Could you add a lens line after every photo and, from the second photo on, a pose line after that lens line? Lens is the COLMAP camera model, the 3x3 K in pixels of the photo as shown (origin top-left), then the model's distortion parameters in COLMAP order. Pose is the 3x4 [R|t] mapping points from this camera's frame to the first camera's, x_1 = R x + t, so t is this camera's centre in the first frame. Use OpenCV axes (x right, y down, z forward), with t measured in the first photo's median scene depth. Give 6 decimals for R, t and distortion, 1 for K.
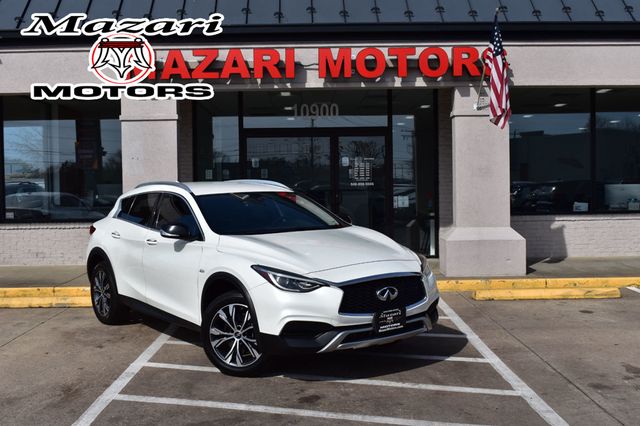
lens RADIAL K [[744.8, 0, 320.0], [0, 744.8, 213.0], [0, 0, 1]] dist [-0.059651, -0.002786]
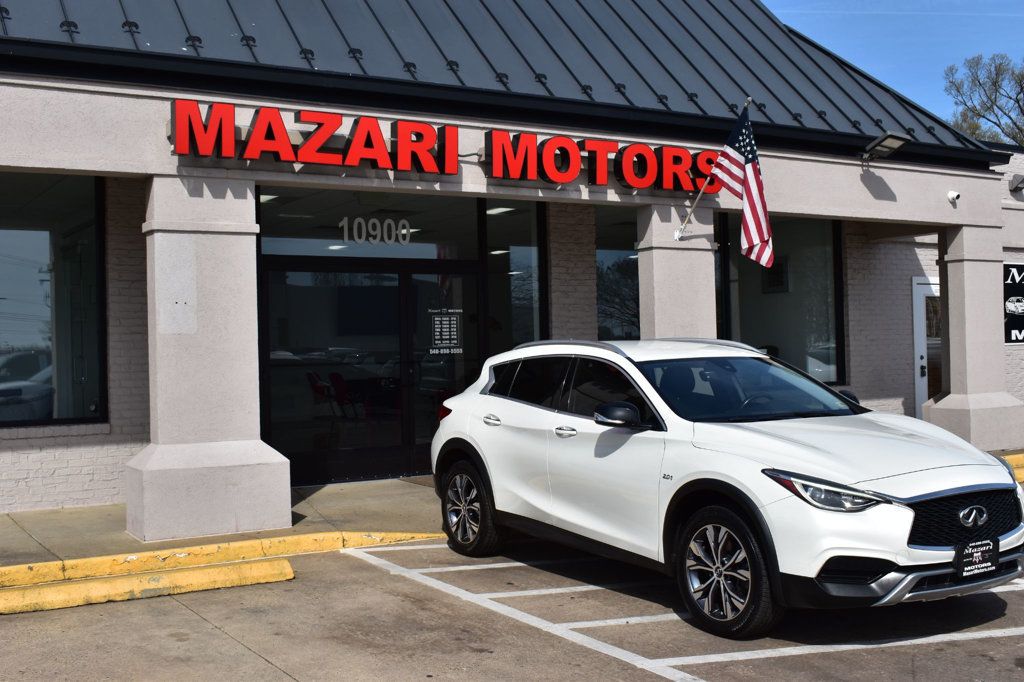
lens RADIAL K [[1163.0, 0, 512.0], [0, 1163.0, 341.0], [0, 0, 1]] dist [-0.067516, 0.014607]
pose [[0.854286, 0.000304, 0.519803, -0.483309], [0.027052, 0.998619, -0.045044, -0.002858], [-0.519098, 0.052542, 0.853098, 0.177940]]
